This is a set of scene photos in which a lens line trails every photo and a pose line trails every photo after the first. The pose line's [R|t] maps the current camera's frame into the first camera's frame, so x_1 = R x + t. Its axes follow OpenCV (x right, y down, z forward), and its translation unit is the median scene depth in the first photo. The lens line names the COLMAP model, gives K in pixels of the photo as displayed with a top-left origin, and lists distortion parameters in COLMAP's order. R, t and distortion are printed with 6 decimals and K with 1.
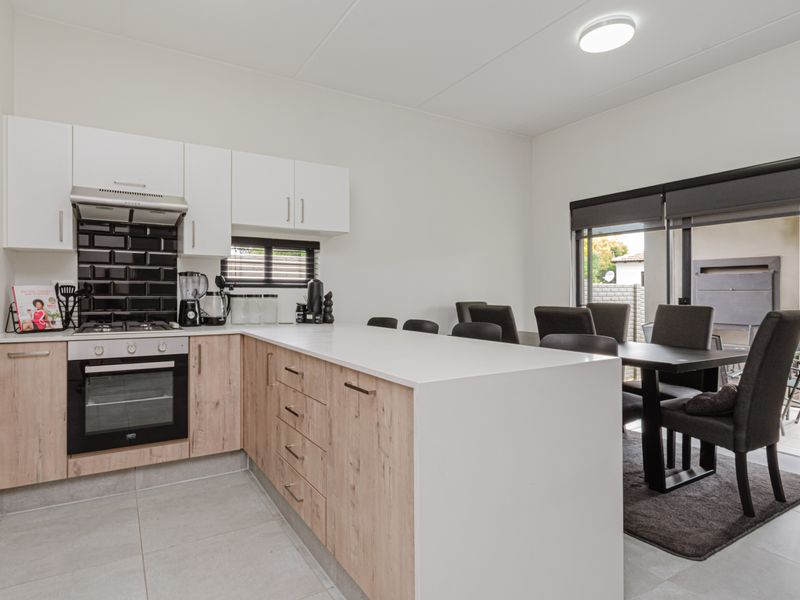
lens RADIAL K [[439.8, 0, 362.5], [0, 439.8, 289.8], [0, 0, 1]] dist [-0.000306, -0.024022]
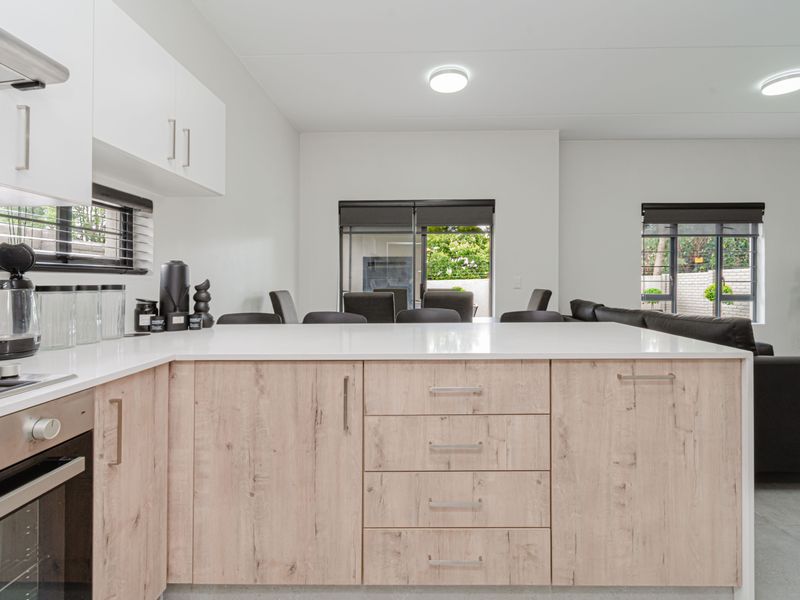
lens RADIAL K [[405.6, 0, 402.5], [0, 405.6, 288.4], [0, 0, 1]] dist [-0.000472, -0.000530]
pose [[0.507724, -0.016639, 0.861359, -0.454736], [0.001398, 0.999828, 0.018490, 0.007105], [-0.861518, -0.008183, 0.507660, 0.446918]]
